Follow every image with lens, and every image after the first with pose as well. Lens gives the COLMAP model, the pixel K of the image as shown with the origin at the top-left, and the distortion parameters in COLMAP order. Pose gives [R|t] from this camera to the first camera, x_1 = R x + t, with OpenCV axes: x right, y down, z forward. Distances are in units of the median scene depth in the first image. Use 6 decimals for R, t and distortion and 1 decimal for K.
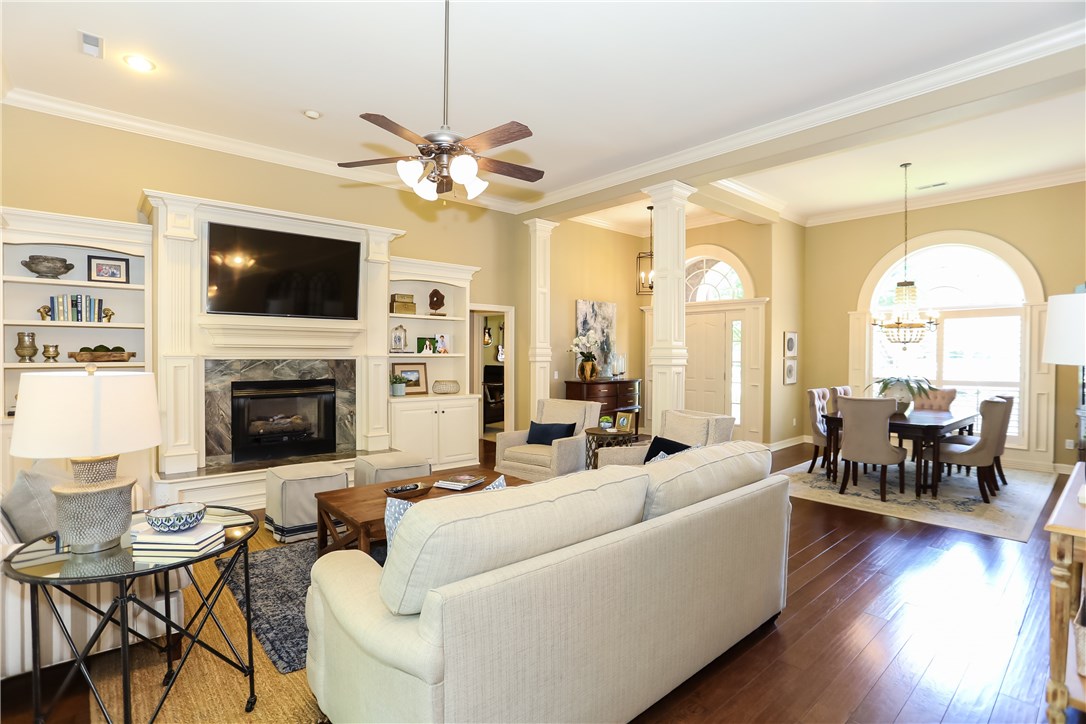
lens RADIAL K [[529.0, 0, 547.9], [0, 529.0, 361.4], [0, 0, 1]] dist [-0.051624, 0.018311]
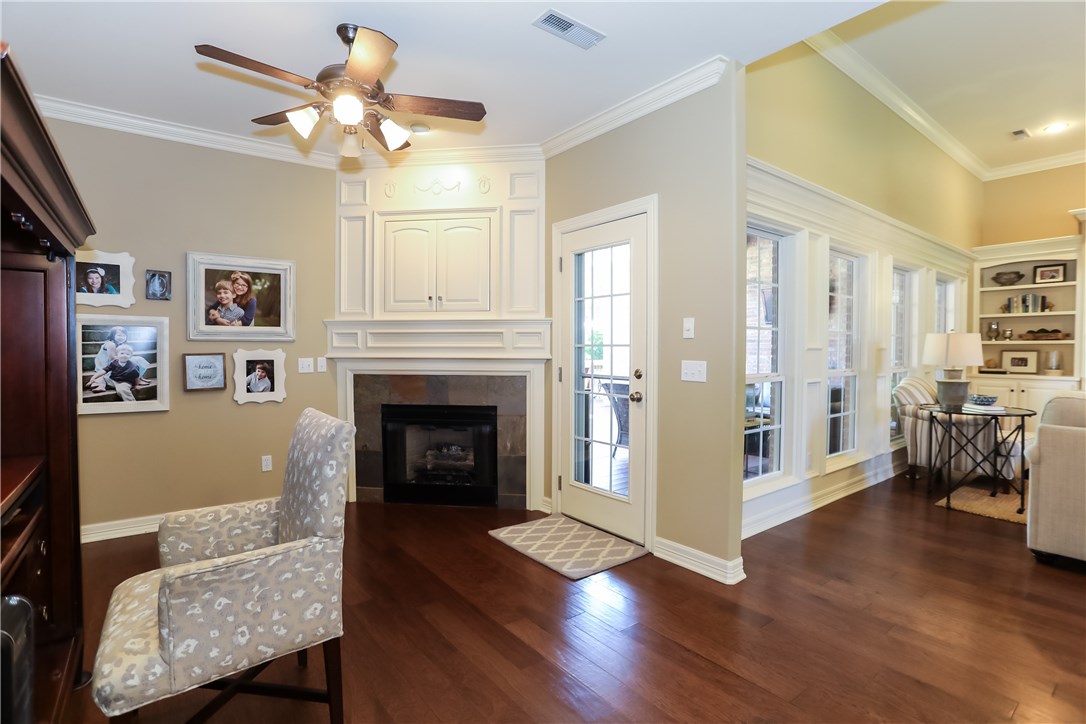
lens RADIAL K [[529.0, 0, 545.8], [0, 529.0, 361.7], [0, 0, 1]] dist [-0.051624, 0.018311]
pose [[-0.042896, 0.019003, -0.998899, 0.498807], [-0.018457, 0.999633, 0.019809, 0.047780], [0.998909, 0.019286, -0.042529, -0.248305]]
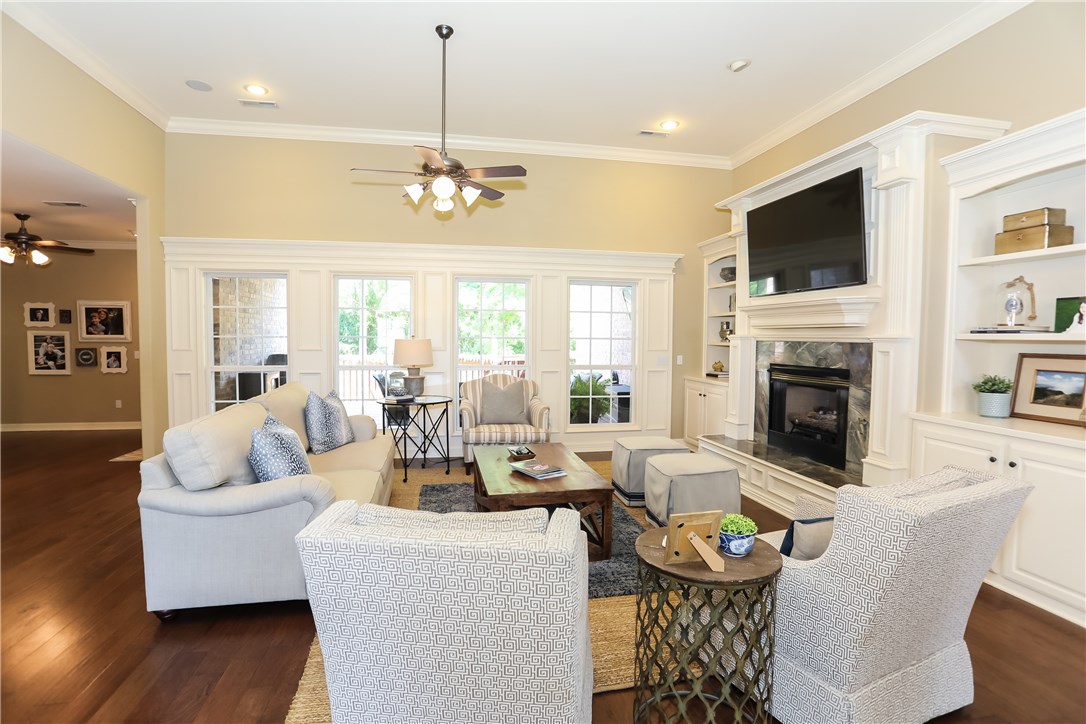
lens RADIAL K [[529.0, 0, 546.4], [0, 529.0, 359.7], [0, 0, 1]] dist [-0.051624, 0.018311]
pose [[-0.494743, 0.027985, -0.868588, 0.437918], [-0.023510, 0.998685, 0.045568, -0.002963], [0.868721, 0.042965, -0.493435, 1.042981]]
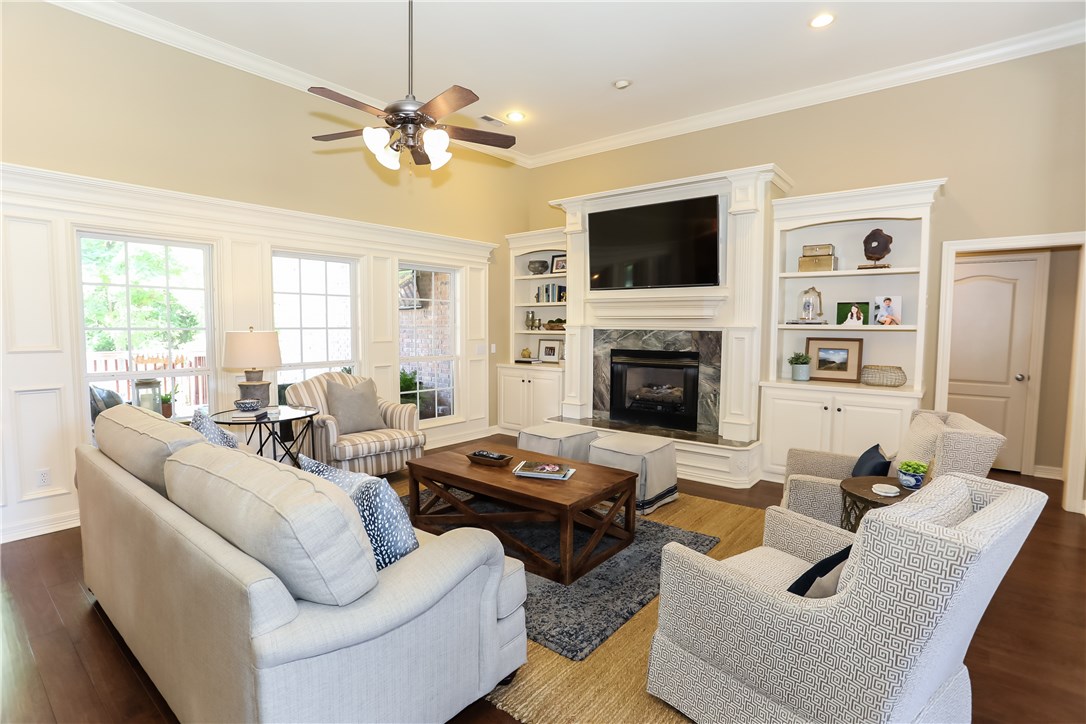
lens RADIAL K [[529.0, 0, 543.2], [0, 529.0, 355.9], [0, 0, 1]] dist [-0.051624, 0.018311]
pose [[0.182060, 0.051422, -0.981942, 0.469609], [-0.020291, 0.998615, 0.048533, 0.000953], [0.983078, 0.011089, 0.182851, 0.595806]]
